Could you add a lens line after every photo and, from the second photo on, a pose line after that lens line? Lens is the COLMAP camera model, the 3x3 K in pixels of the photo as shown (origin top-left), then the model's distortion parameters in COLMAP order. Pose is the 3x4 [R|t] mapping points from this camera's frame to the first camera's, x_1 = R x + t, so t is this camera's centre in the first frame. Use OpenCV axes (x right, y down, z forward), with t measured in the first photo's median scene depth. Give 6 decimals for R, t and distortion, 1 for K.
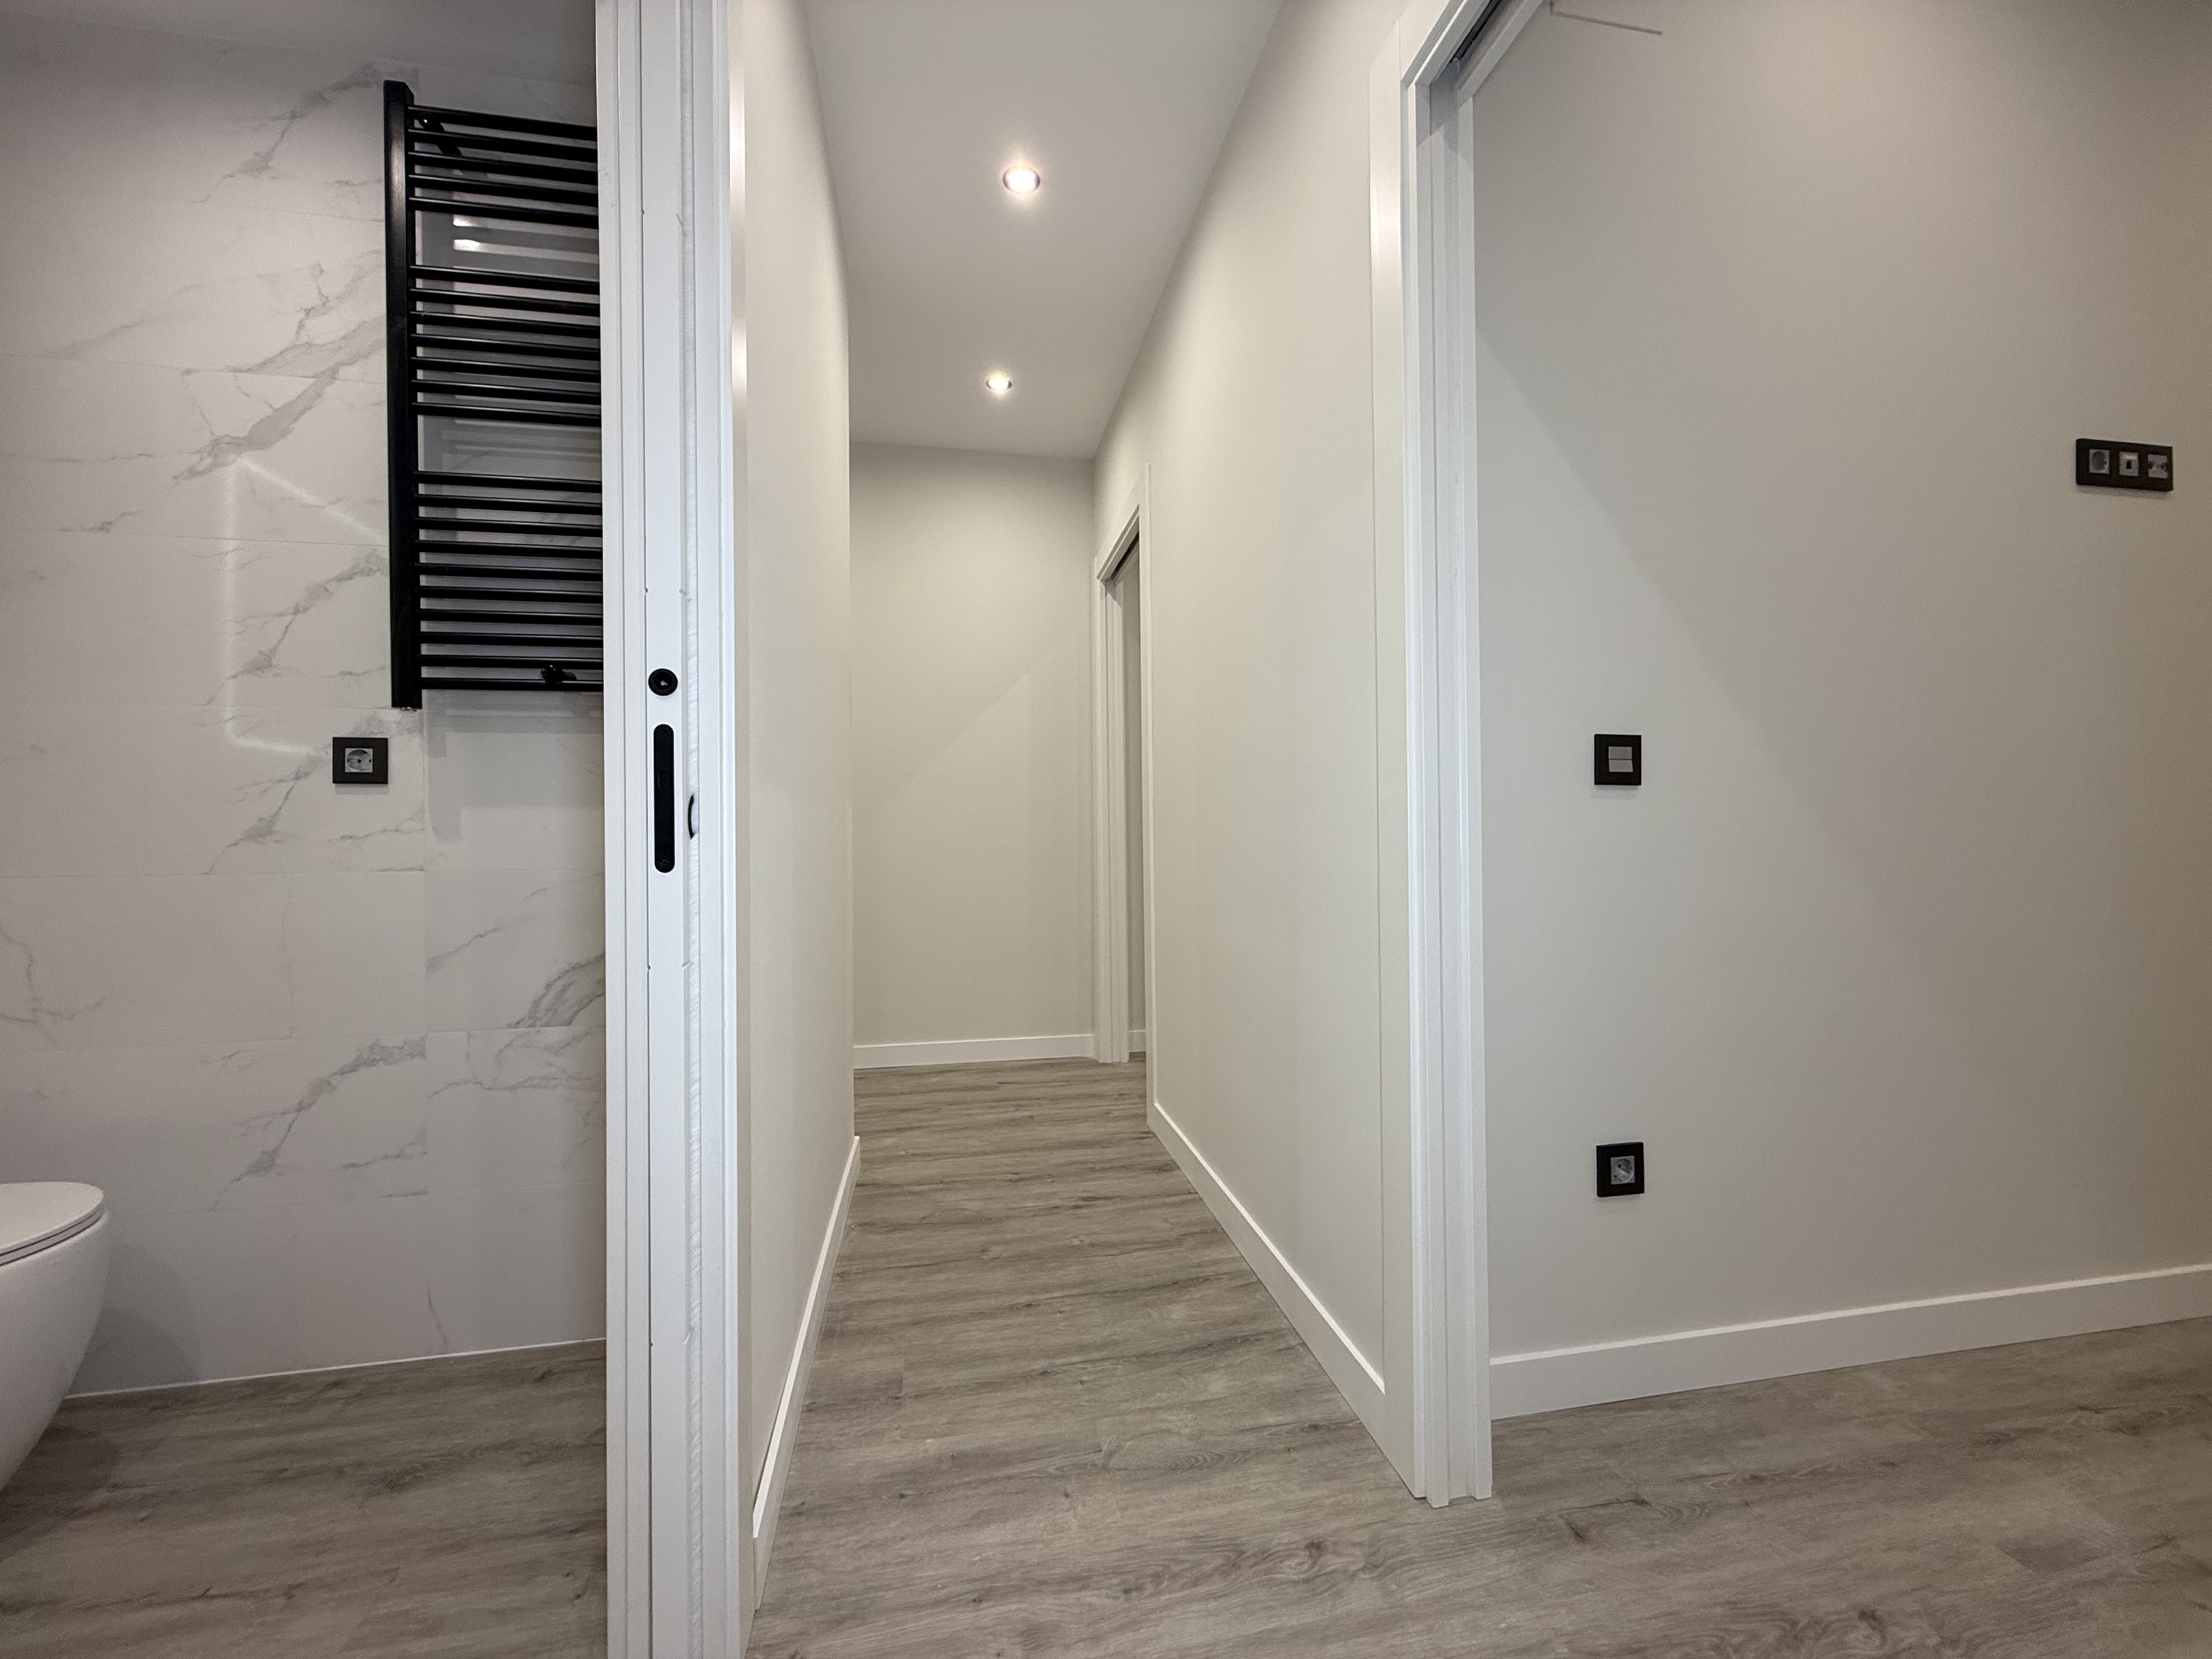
lens RADIAL K [[876.8, 0, 1096.7], [0, 876.8, 833.3], [0, 0, 1]] dist [-0.000329, -0.000408]
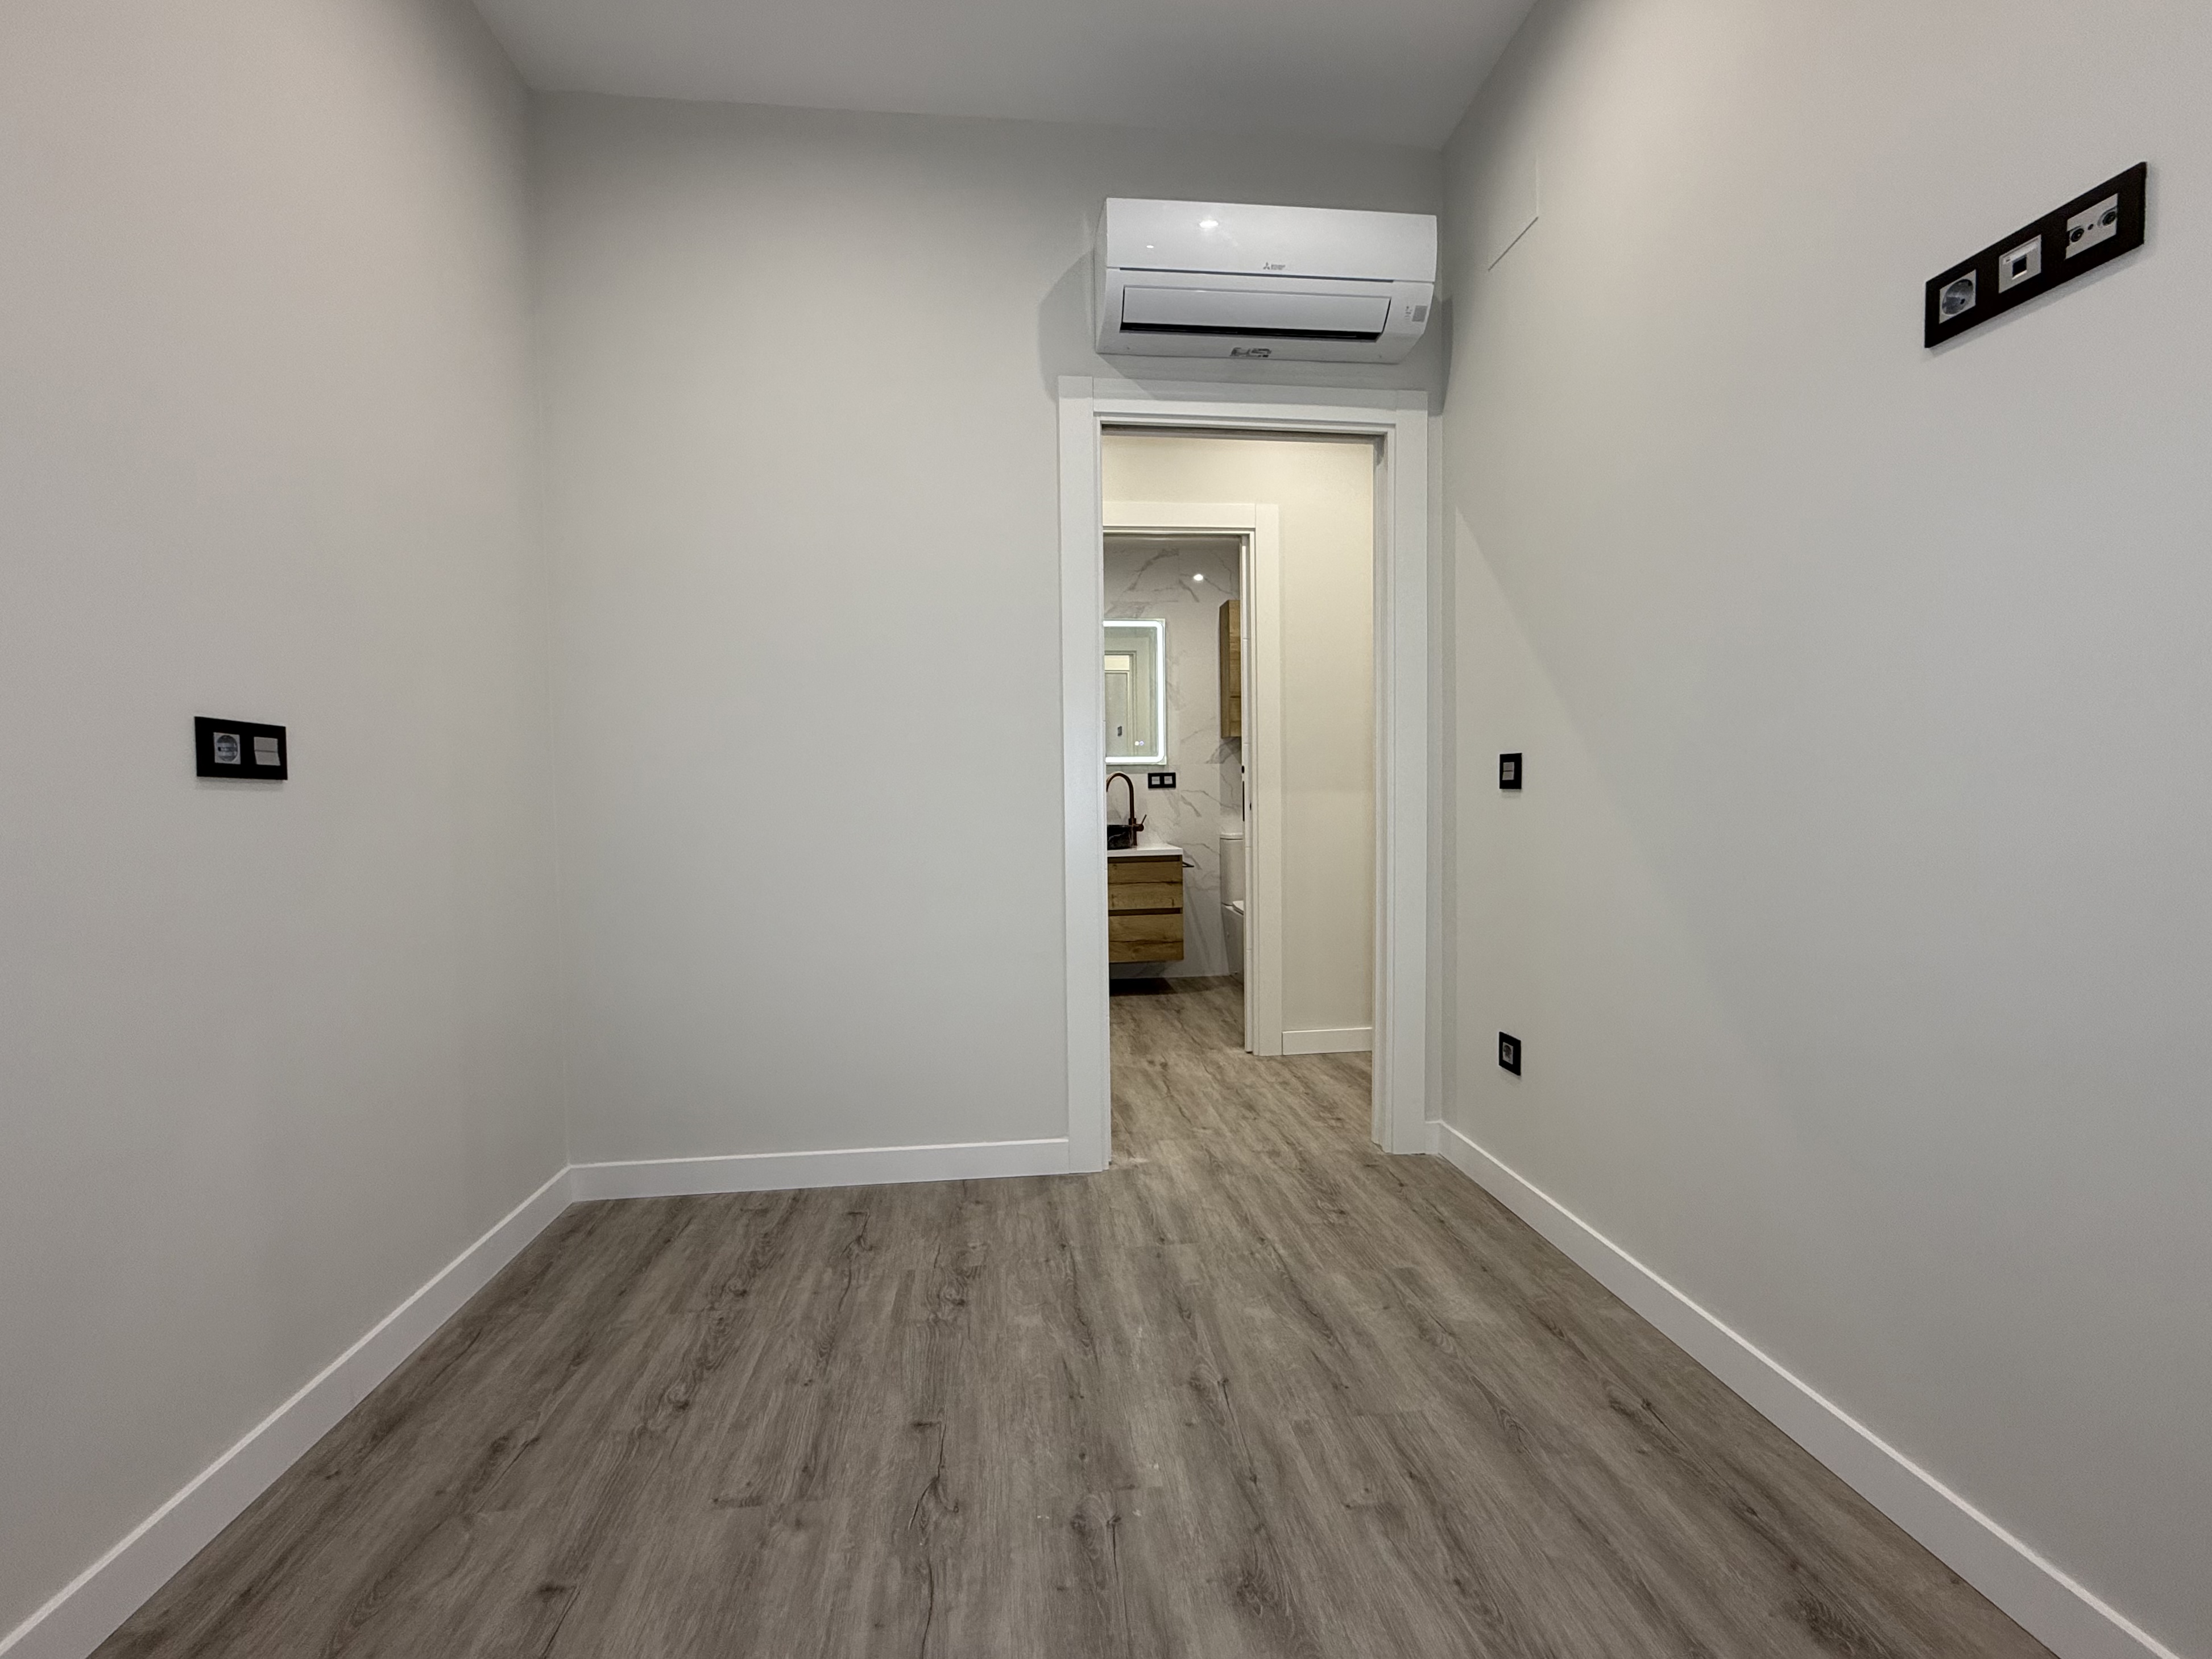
lens RADIAL K [[876.7, 0, 1096.7], [0, 876.7, 833.3], [0, 0, 1]] dist [-0.000329, -0.000408]
pose [[-0.073530, 0.052407, -0.995915, 1.892568], [0.017027, 0.998539, 0.051288, -0.061306], [0.997148, -0.013186, -0.074315, 0.390481]]
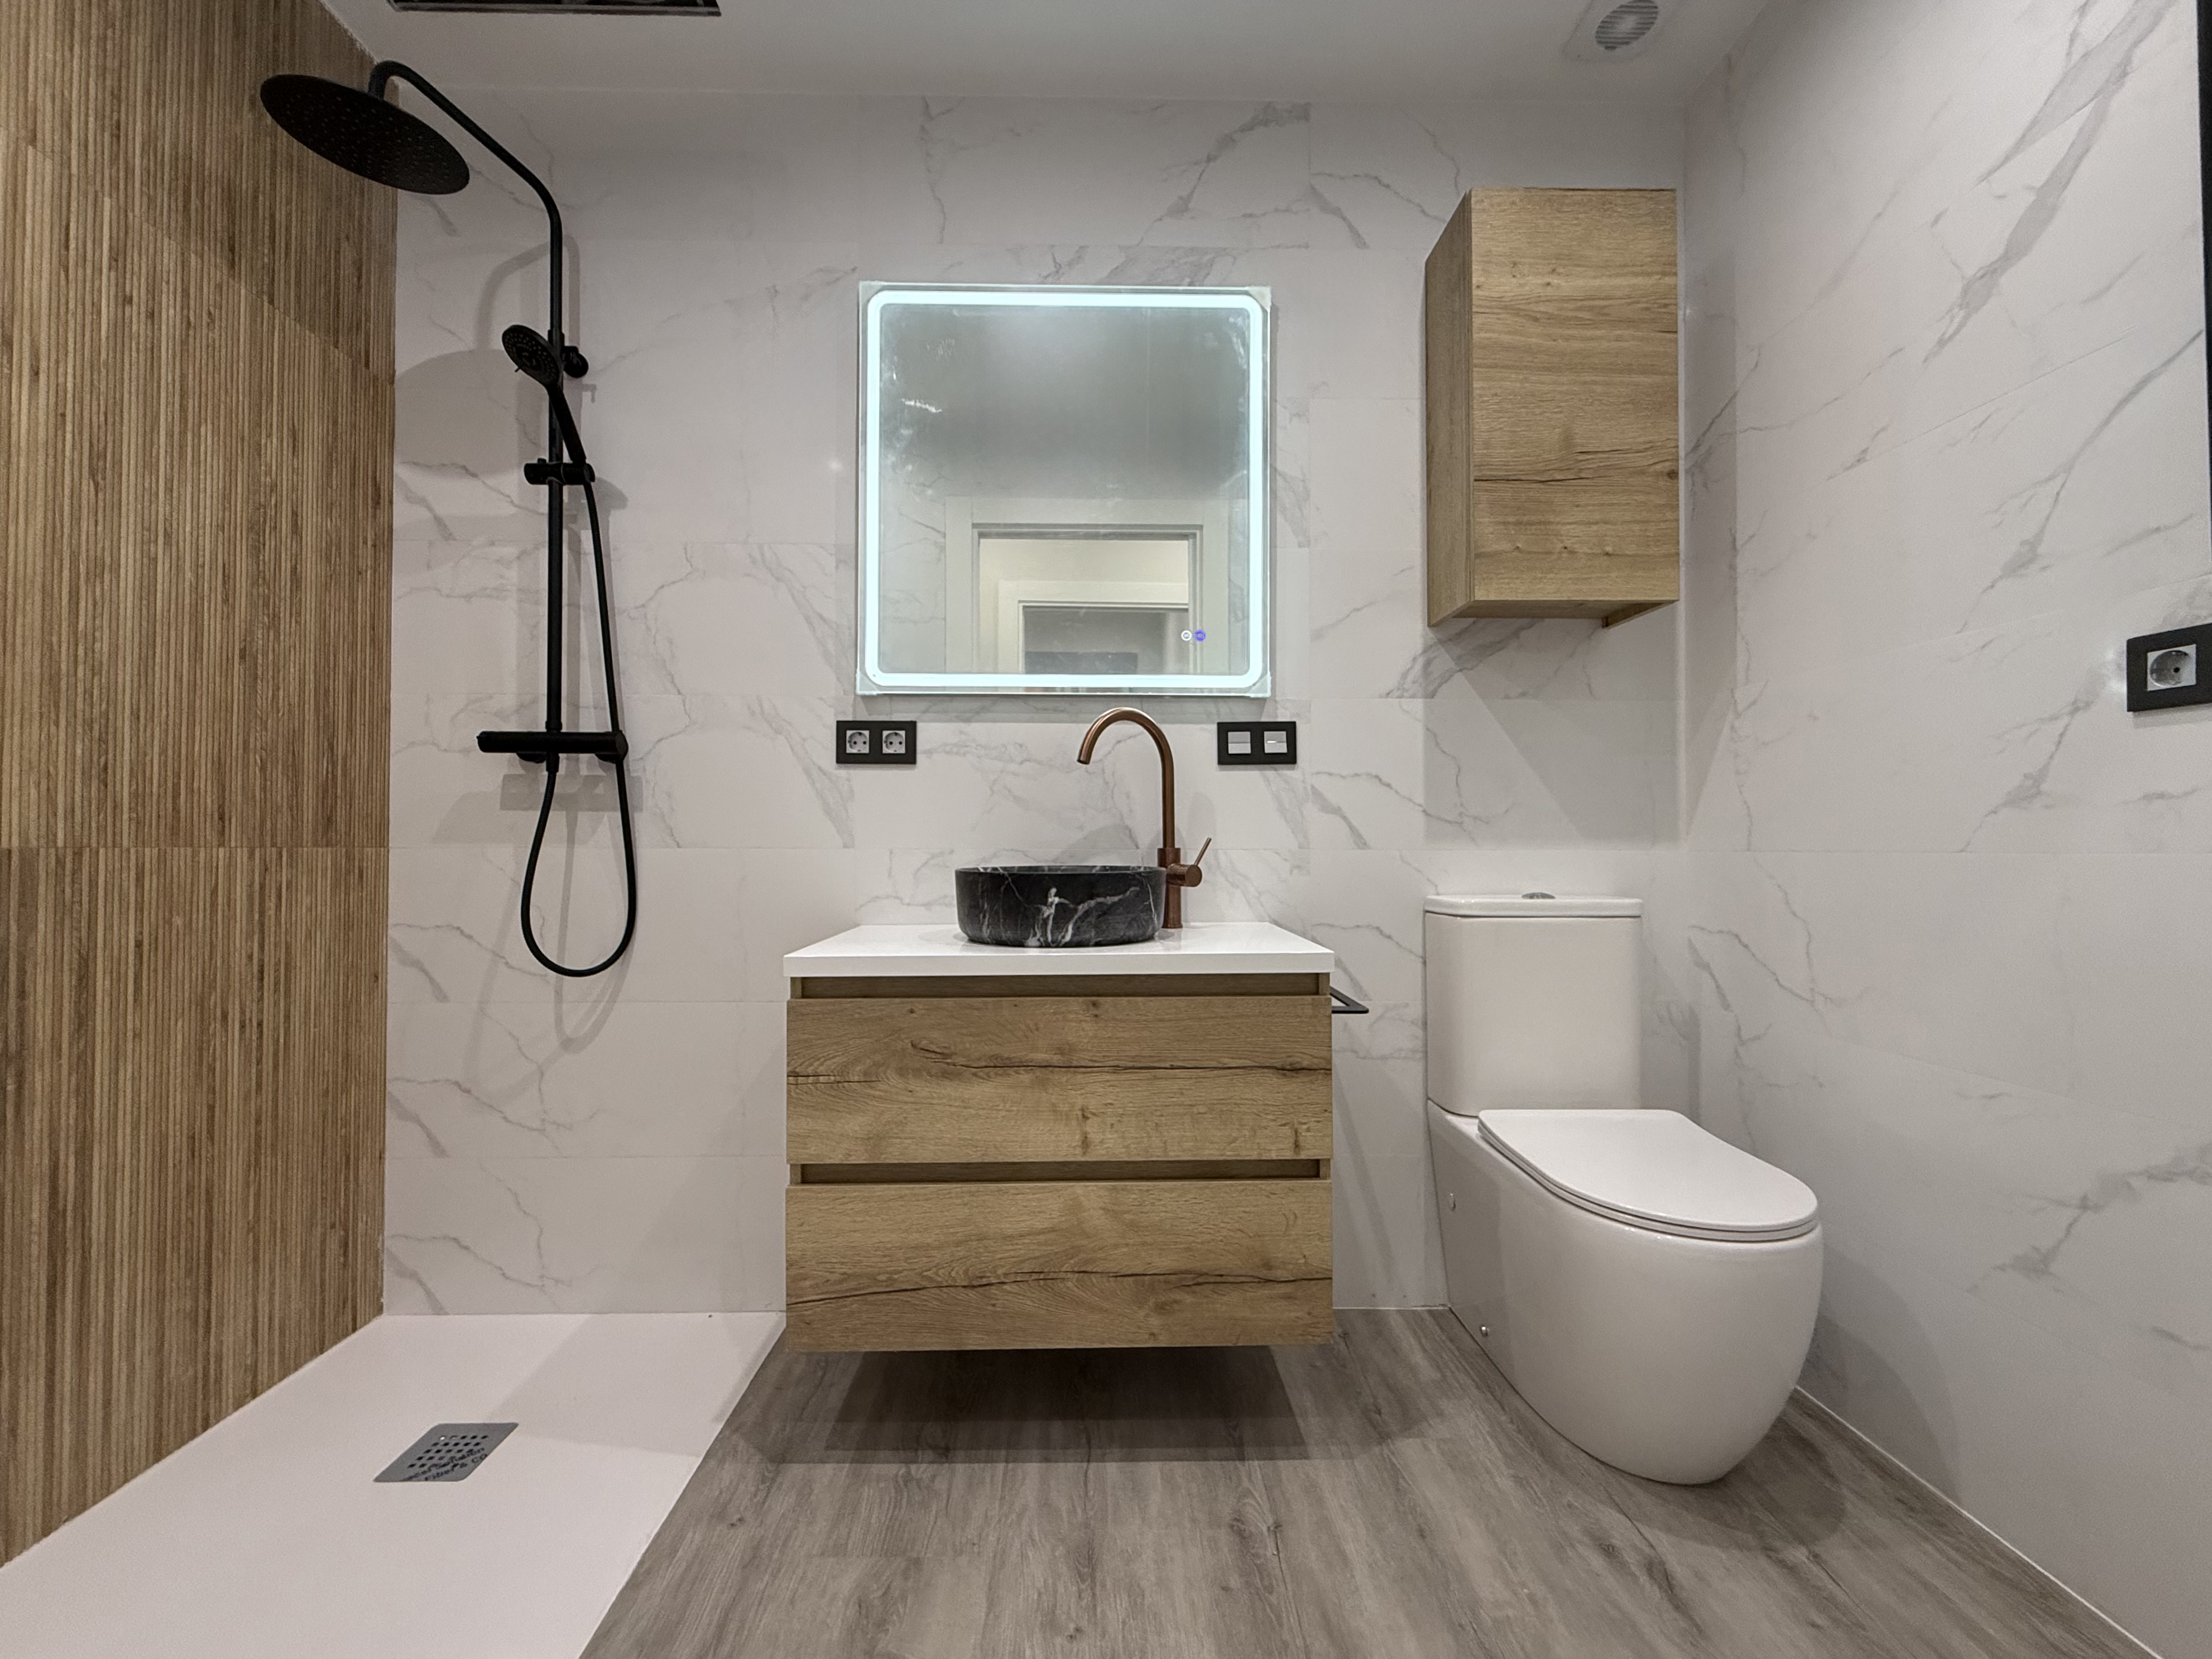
lens RADIAL K [[896.5, 0, 1087.6], [0, 896.5, 829.4], [0, 0, 1]] dist [0.000835, 0.000552]
pose [[-0.169883, -0.007895, -0.985433, -0.105974], [0.001399, 0.999965, -0.008253, 0.032327], [0.985463, -0.002781, -0.169866, 0.373978]]
